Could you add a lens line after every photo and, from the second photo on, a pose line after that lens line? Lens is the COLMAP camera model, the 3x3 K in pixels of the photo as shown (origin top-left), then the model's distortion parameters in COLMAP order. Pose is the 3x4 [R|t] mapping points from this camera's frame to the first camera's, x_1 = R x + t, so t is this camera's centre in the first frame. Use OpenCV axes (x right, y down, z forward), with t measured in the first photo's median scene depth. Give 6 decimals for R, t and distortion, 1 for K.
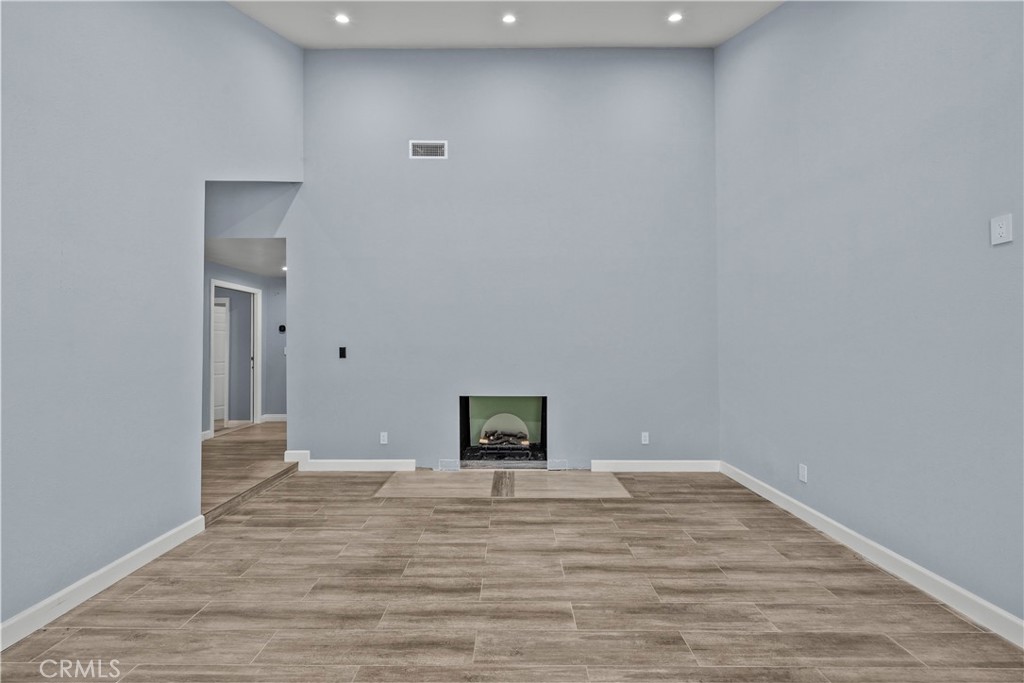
lens RADIAL K [[405.2, 0, 508.3], [0, 405.2, 342.8], [0, 0, 1]] dist [-0.000229, -0.000132]
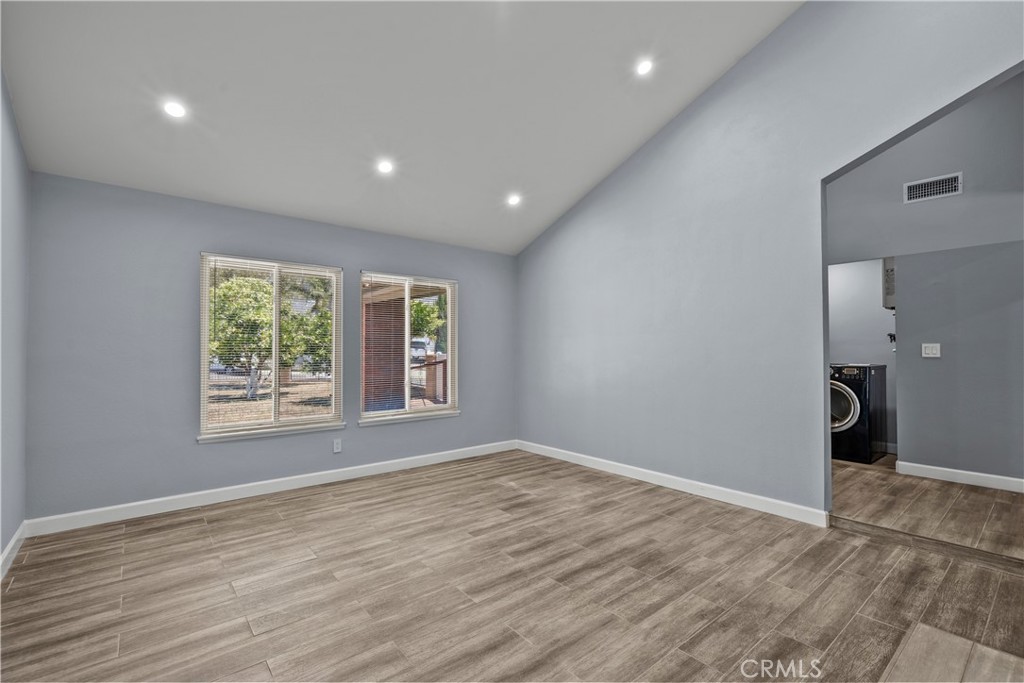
lens RADIAL K [[455.0, 0, 504.6], [0, 455.0, 339.7], [0, 0, 1]] dist [0.001049, 0.000200]
pose [[-0.774756, -0.009331, -0.632191, 0.651855], [0.010235, 0.999575, -0.027297, 0.019855], [0.632177, -0.027618, -0.774331, 1.541067]]
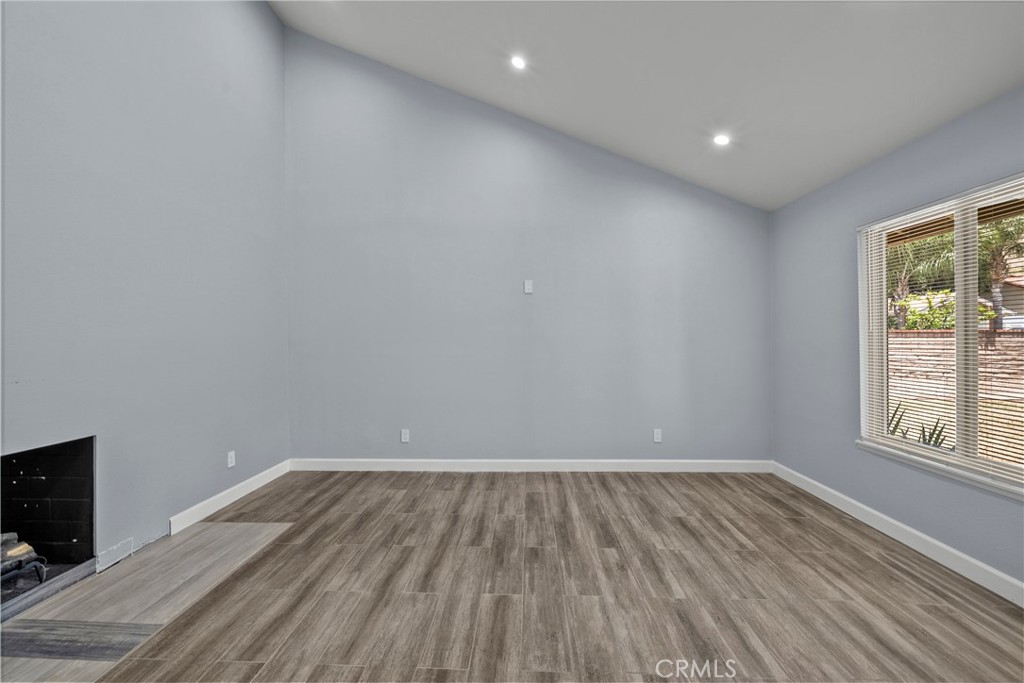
lens RADIAL K [[391.1, 0, 512.0], [0, 391.1, 341.5], [0, 0, 1]] dist [-0.001797, -0.000114]
pose [[0.030725, 0.001198, 0.999527, -0.654507], [-0.006146, 0.999981, -0.001010, 0.009320], [-0.999509, -0.006112, 0.030732, 0.720798]]
